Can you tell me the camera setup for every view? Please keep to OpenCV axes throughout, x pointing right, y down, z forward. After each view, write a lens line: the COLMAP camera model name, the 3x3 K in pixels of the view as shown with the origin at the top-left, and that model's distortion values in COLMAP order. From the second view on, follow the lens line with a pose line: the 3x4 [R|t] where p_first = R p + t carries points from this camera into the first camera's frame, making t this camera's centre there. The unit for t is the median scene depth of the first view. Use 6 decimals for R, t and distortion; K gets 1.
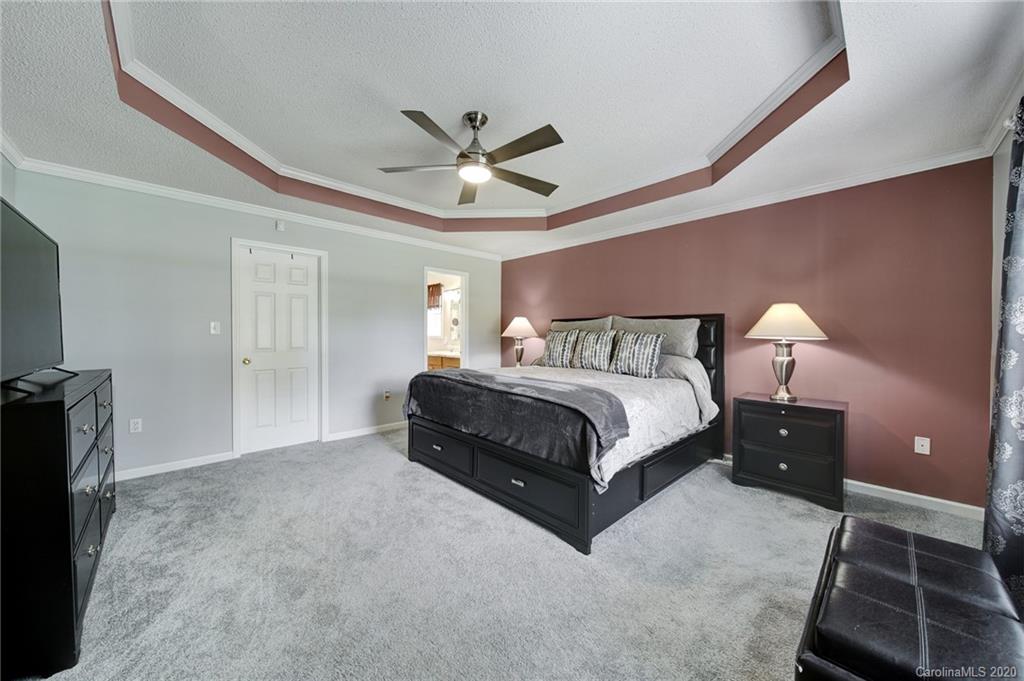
lens RADIAL K [[363.7, 0, 511.1], [0, 363.7, 336.0], [0, 0, 1]] dist [-0.000615, -0.000091]
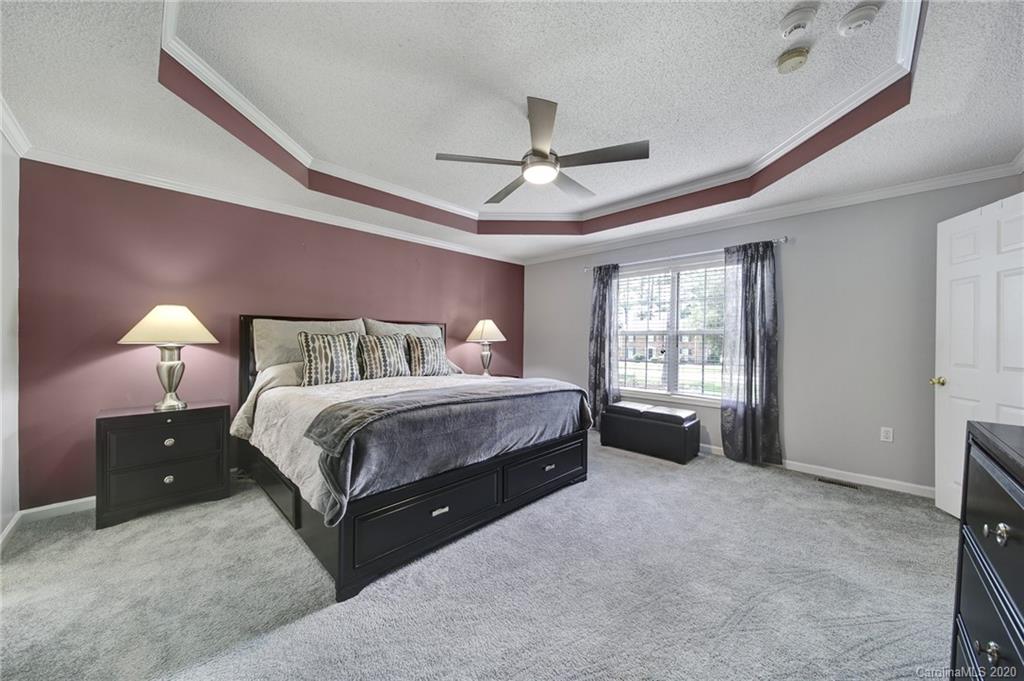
lens RADIAL K [[356.9, 0, 509.0], [0, 356.9, 352.3], [0, 0, 1]] dist [-0.000307, -0.000020]
pose [[-0.028016, -0.043245, 0.998672, -0.587351], [0.001772, 0.999060, 0.043311, -0.007553], [-0.999606, 0.002983, -0.027913, 0.622301]]
